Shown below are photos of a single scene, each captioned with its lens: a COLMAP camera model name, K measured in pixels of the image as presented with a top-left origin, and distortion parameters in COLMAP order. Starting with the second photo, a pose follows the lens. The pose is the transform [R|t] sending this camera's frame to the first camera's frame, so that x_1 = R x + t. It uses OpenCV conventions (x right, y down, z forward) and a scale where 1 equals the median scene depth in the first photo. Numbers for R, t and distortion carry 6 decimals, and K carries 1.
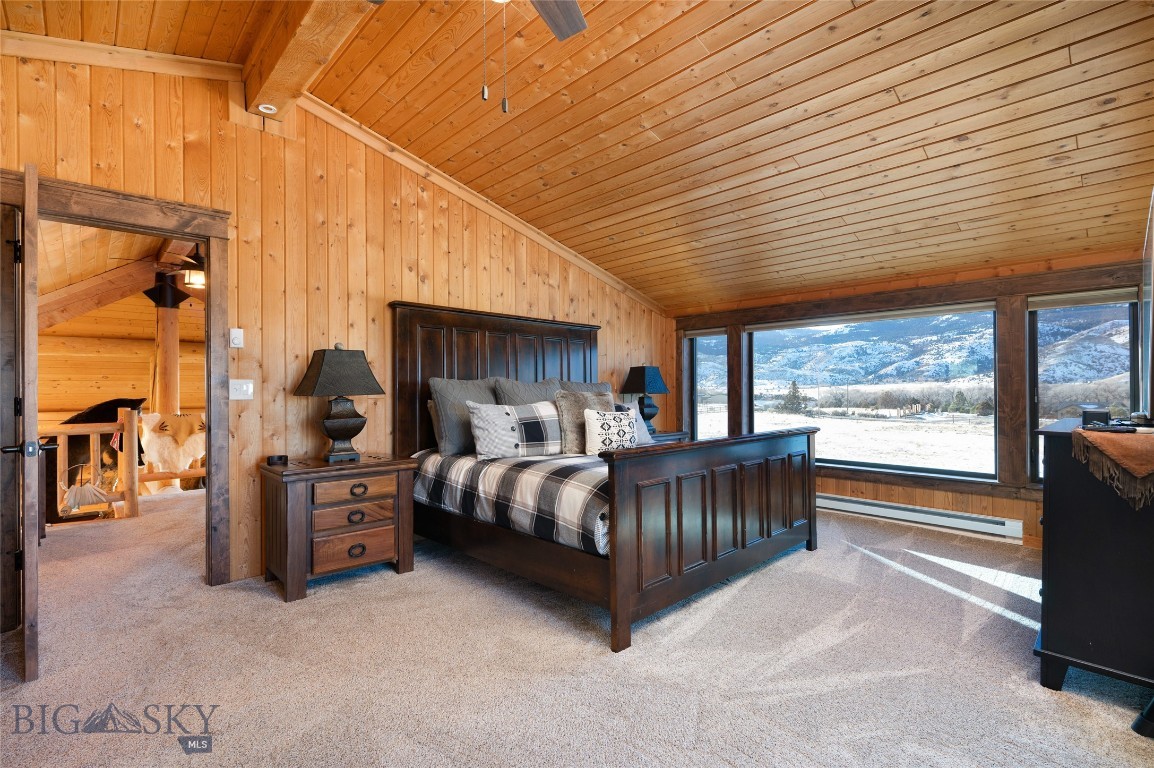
lens RADIAL K [[522.1, 0, 579.3], [0, 522.1, 386.0], [0, 0, 1]] dist [-0.005775, 0.000653]
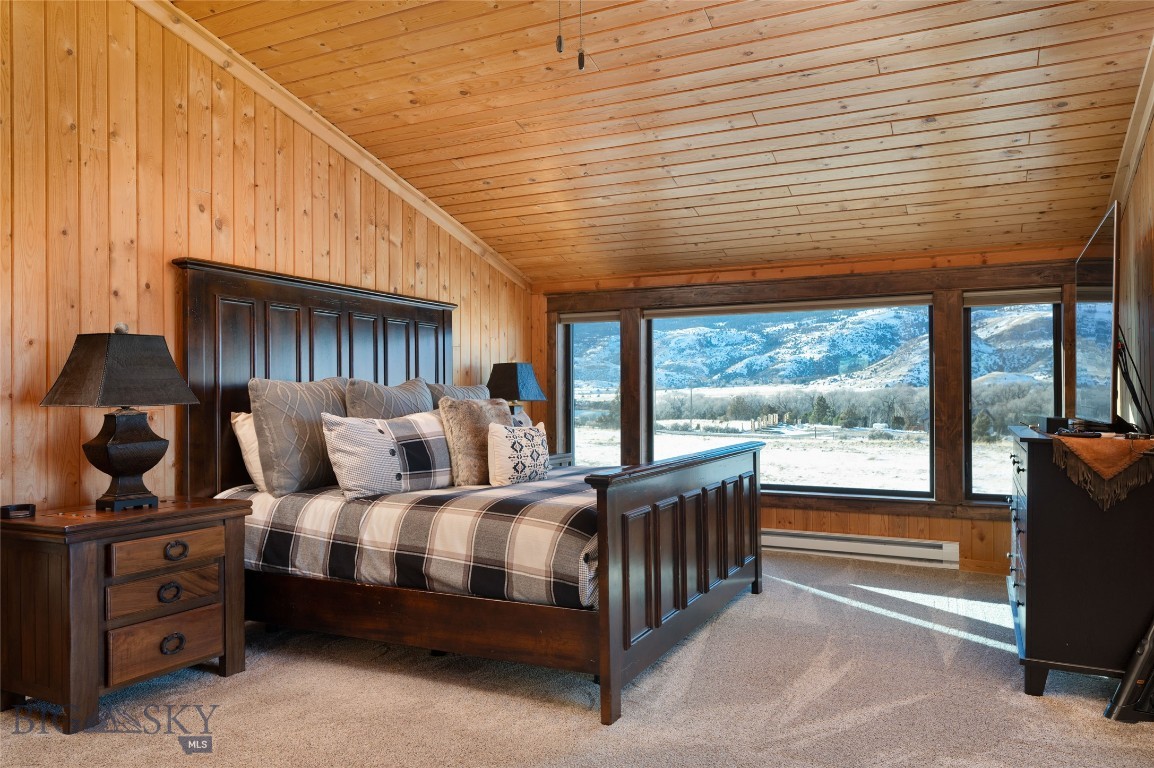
lens RADIAL K [[805.4, 0, 573.4], [0, 805.4, 387.3], [0, 0, 1]] dist [-0.007425, -0.002102]
pose [[0.944502, 0.002680, 0.328496, -0.252056], [-0.002026, 0.999995, -0.002332, -0.003073], [-0.328500, 0.001537, 0.944503, -0.096994]]
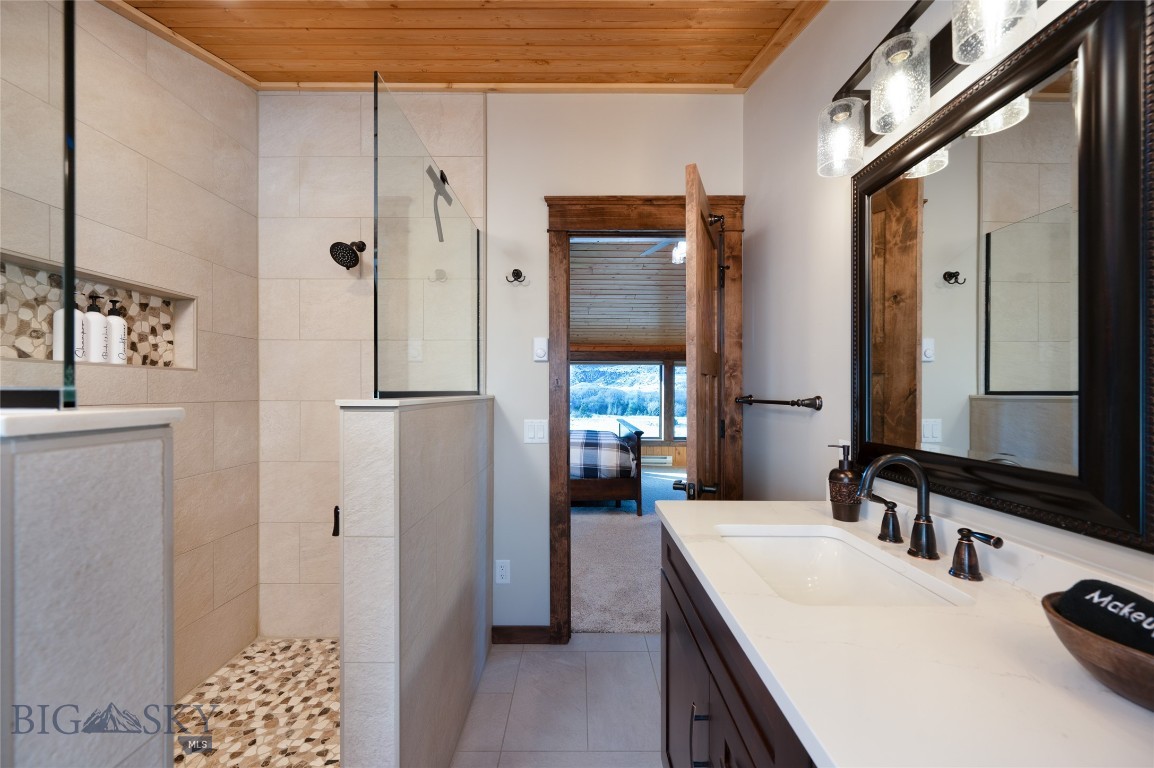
lens RADIAL K [[456.4, 0, 578.4], [0, 456.4, 391.9], [0, 0, 1]] dist [0.000114, 0.000096]
pose [[0.689526, 0.006961, 0.724228, -1.046756], [-0.011065, 0.999938, 0.000924, -0.030346], [-0.724177, -0.008651, 0.689560, -0.132066]]
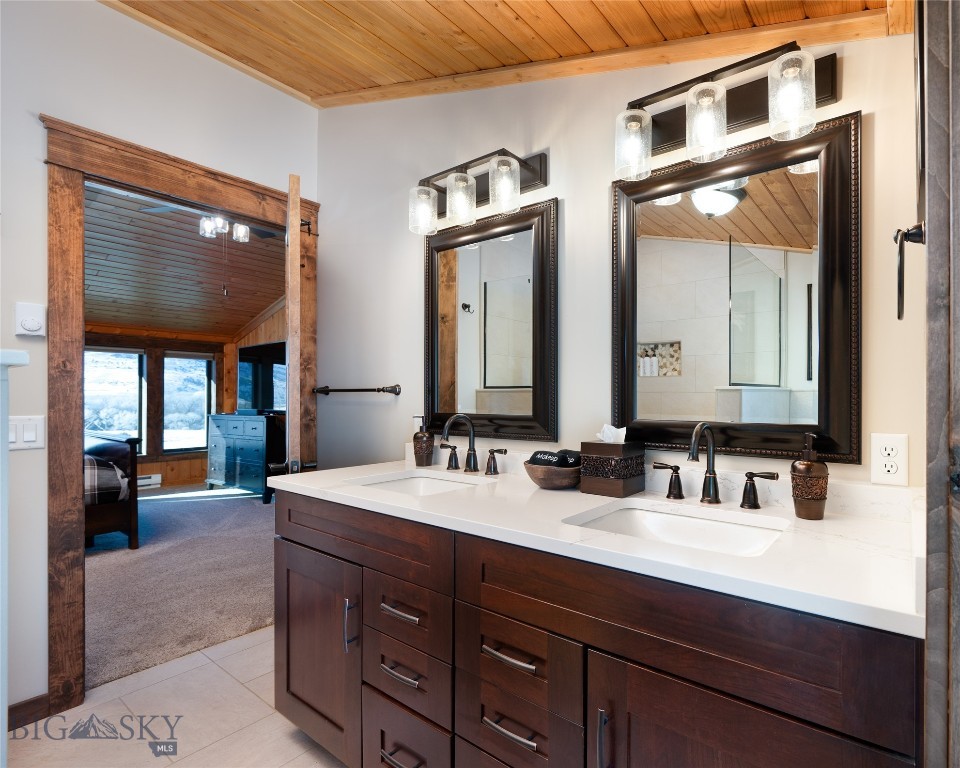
lens RADIAL K [[484.4, 0, 595.2], [0, 484.4, 396.8], [0, 0, 1]] dist [-0.004132, -0.001827]
pose [[-0.223551, 0.004659, 0.974681, -1.237701], [-0.008532, 0.999941, -0.006737, -0.010560], [-0.974655, -0.009822, -0.223498, -0.105704]]
